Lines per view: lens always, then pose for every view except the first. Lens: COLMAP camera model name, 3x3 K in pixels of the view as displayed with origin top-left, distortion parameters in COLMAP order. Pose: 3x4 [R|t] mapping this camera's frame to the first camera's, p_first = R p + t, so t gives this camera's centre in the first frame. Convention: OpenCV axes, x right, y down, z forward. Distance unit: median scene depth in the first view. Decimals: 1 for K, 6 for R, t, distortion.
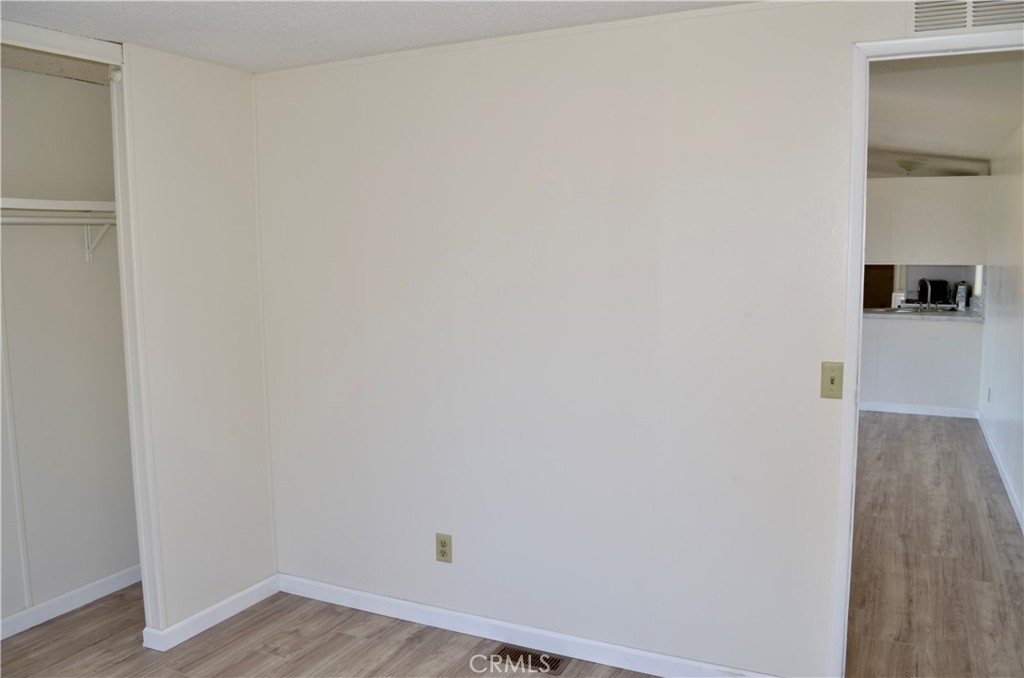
lens RADIAL K [[806.3, 0, 520.2], [0, 806.3, 339.8], [0, 0, 1]] dist [-0.083182, 0.014383]
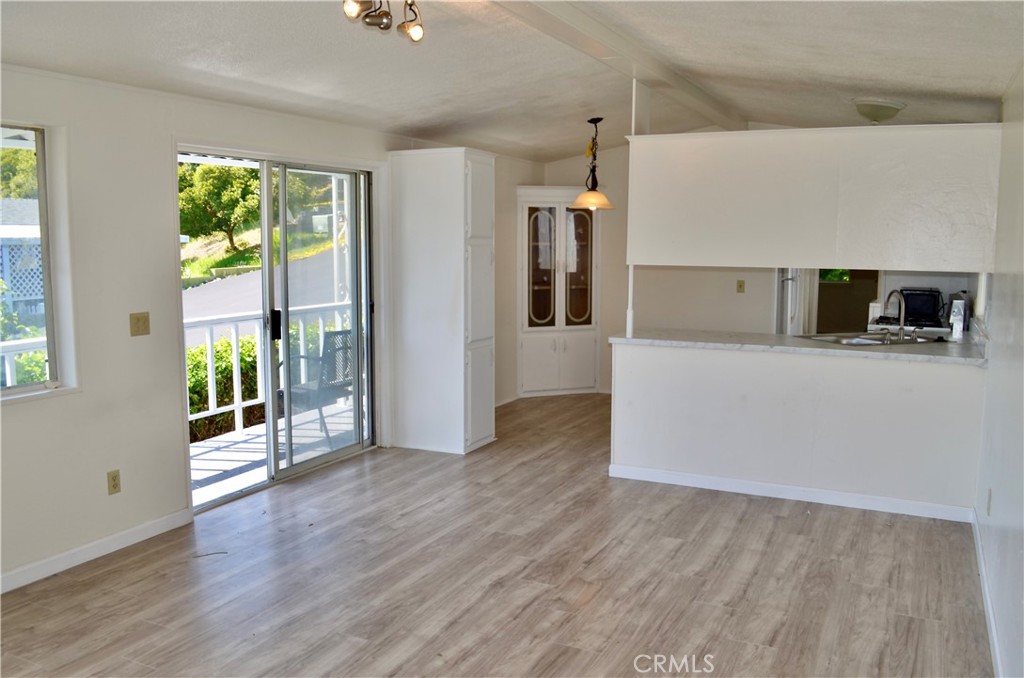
lens RADIAL K [[837.6, 0, 518.6], [0, 837.6, 337.4], [0, 0, 1]] dist [-0.079823, 0.003079]
pose [[0.999903, 0.013523, -0.003301, 0.274664], [-0.013492, 0.999865, 0.009423, -0.054349], [0.003428, -0.009377, 0.999950, 0.437344]]
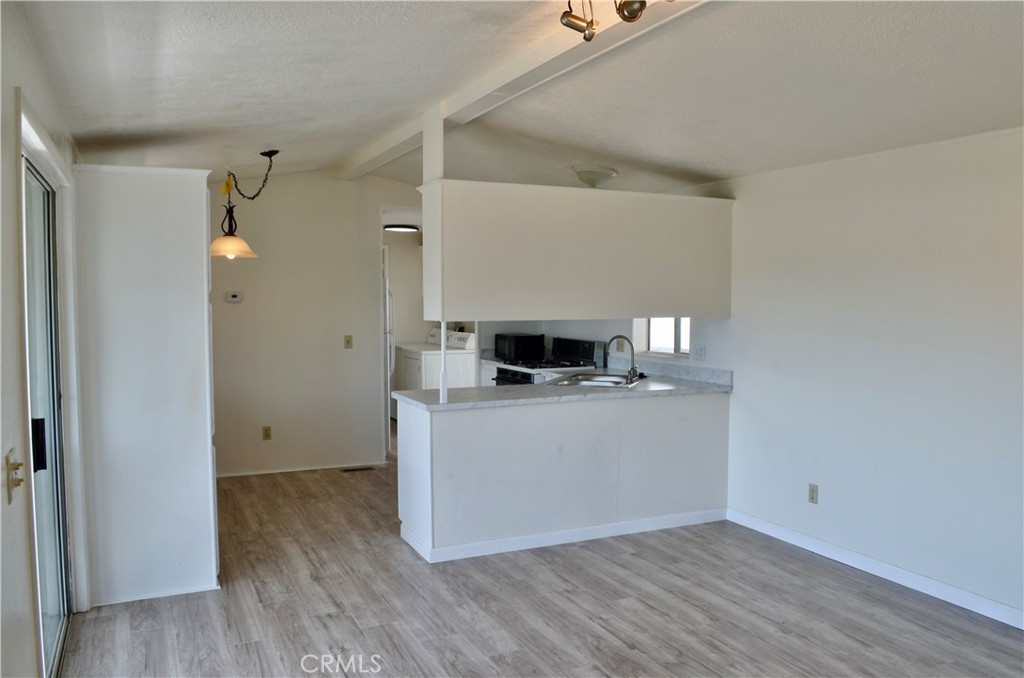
lens RADIAL K [[818.1, 0, 517.4], [0, 818.1, 340.7], [0, 0, 1]] dist [-0.085552, 0.014666]
pose [[0.625570, -0.035422, 0.779363, -0.173736], [0.078043, 0.996799, -0.017338, -0.087584], [-0.776255, 0.071670, 0.626332, 0.785040]]
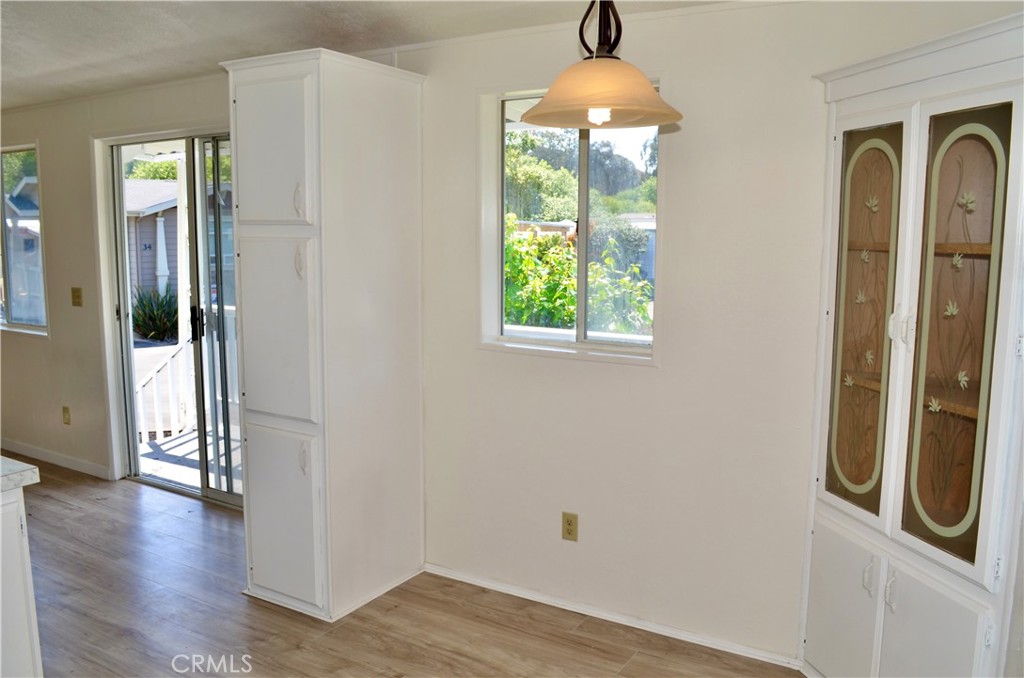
lens RADIAL K [[818.1, 0, 517.4], [0, 818.1, 340.7], [0, 0, 1]] dist [-0.085552, 0.014666]
pose [[-0.081460, 0.145944, -0.985933, 0.729794], [-0.115371, 0.981190, 0.154774, -0.189202], [0.989977, 0.126356, -0.063090, 1.656731]]
